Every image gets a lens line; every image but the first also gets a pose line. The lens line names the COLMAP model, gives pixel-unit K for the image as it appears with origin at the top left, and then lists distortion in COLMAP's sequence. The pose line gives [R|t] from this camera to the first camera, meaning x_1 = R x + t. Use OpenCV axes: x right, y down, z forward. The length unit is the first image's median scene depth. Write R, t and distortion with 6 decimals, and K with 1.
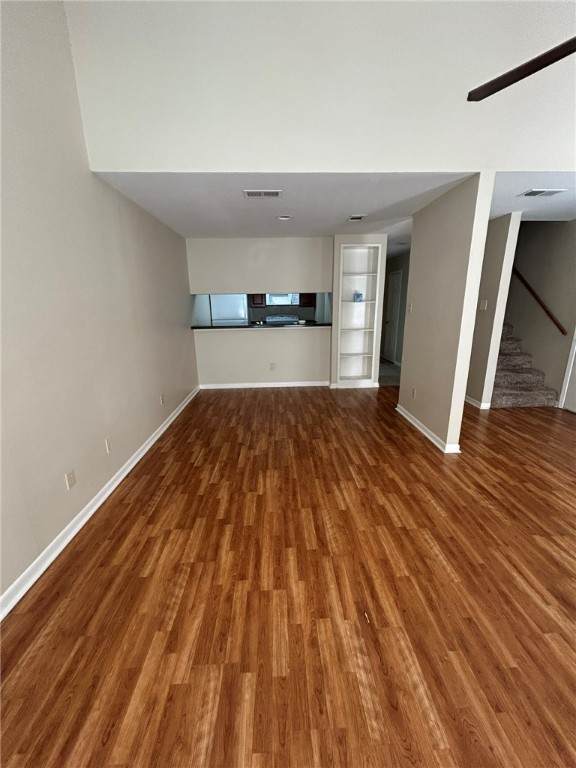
lens RADIAL K [[311.9, 0, 288.3], [0, 311.9, 383.9], [0, 0, 1]] dist [-0.001913, -0.000194]
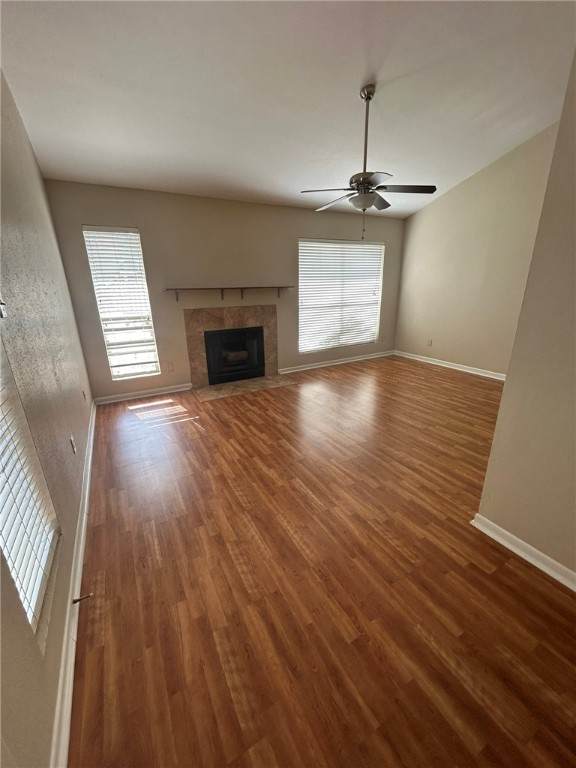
lens RADIAL K [[311.9, 0, 289.4], [0, 311.9, 381.2], [0, 0, 1]] dist [-0.001913, -0.000194]
pose [[-0.894676, 0.169336, -0.413377, 1.397311], [-0.071132, 0.859559, 0.506061, -0.400248], [0.441016, 0.482165, -0.756982, 1.515552]]
